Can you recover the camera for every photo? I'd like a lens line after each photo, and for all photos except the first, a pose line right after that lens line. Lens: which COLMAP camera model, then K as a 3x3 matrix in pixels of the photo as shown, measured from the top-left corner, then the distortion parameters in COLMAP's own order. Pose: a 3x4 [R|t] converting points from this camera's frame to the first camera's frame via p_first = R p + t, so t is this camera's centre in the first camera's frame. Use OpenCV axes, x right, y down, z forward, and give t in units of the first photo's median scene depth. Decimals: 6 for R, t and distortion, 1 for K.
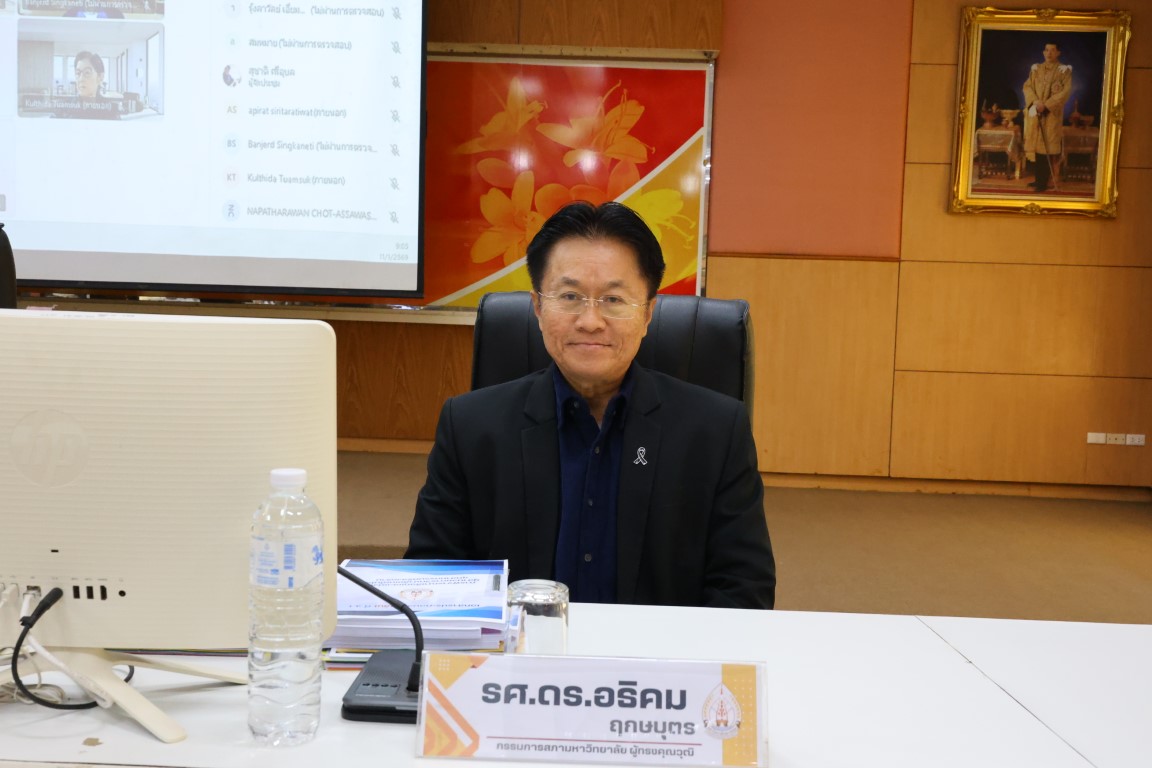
lens RADIAL K [[1259.4, 0, 573.7], [0, 1259.4, 361.4], [0, 0, 1]] dist [0.020235, 0.016379]
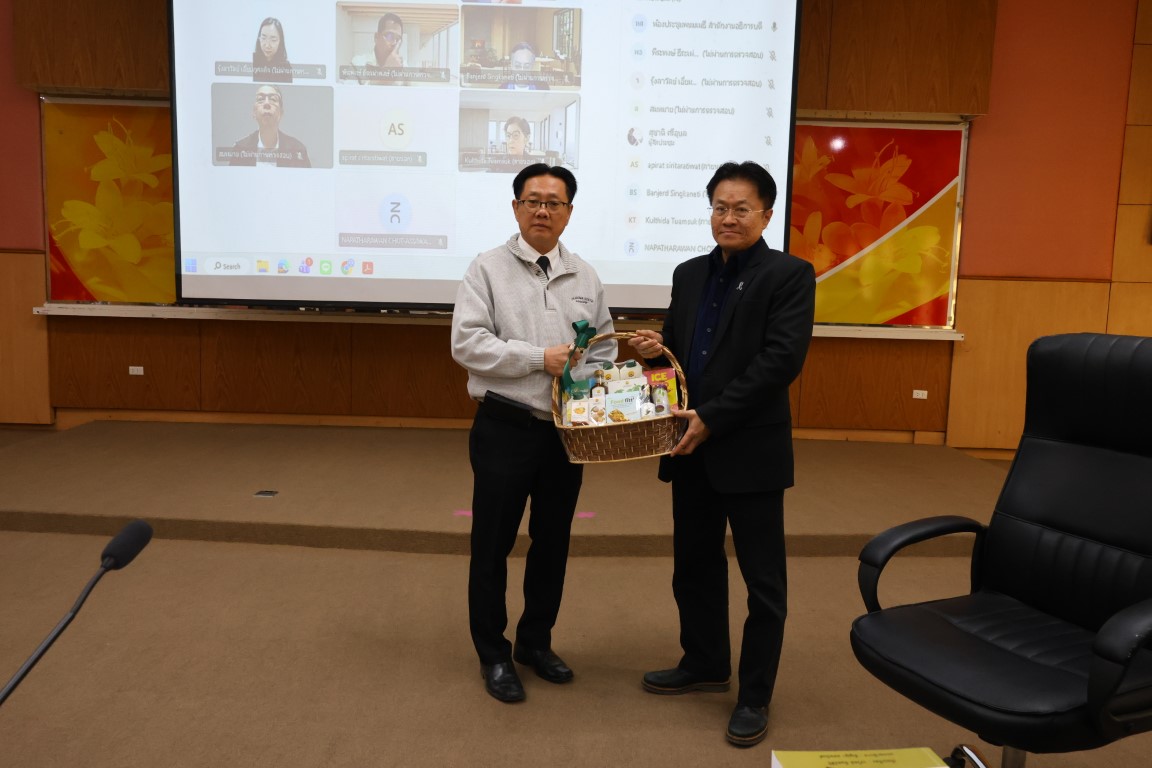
lens RADIAL K [[911.0, 0, 564.9], [0, 911.0, 382.2], [0, 0, 1]] dist [0.003750, 0.014669]
pose [[0.999639, -0.008244, 0.025585, -0.361358], [0.007037, 0.998873, 0.046947, -0.030262], [-0.025943, -0.046750, 0.998570, 0.107844]]
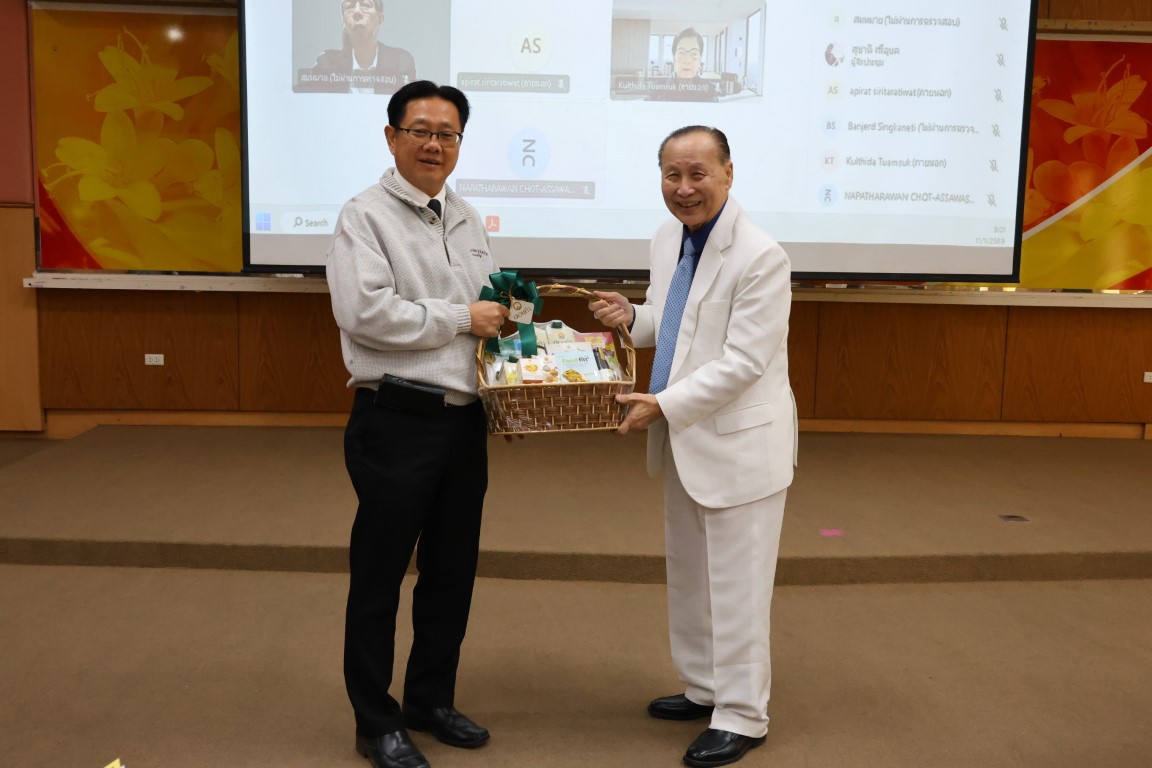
lens RADIAL K [[1197.1, 0, 576.0], [0, 1197.1, 384.0], [0, 0, 1]] dist [0.013934, 0.016030]
pose [[0.997244, -0.021510, 0.071006, -0.535342], [0.017285, 0.998074, 0.059583, -0.032890], [-0.072151, -0.058192, 0.995695, 0.086562]]
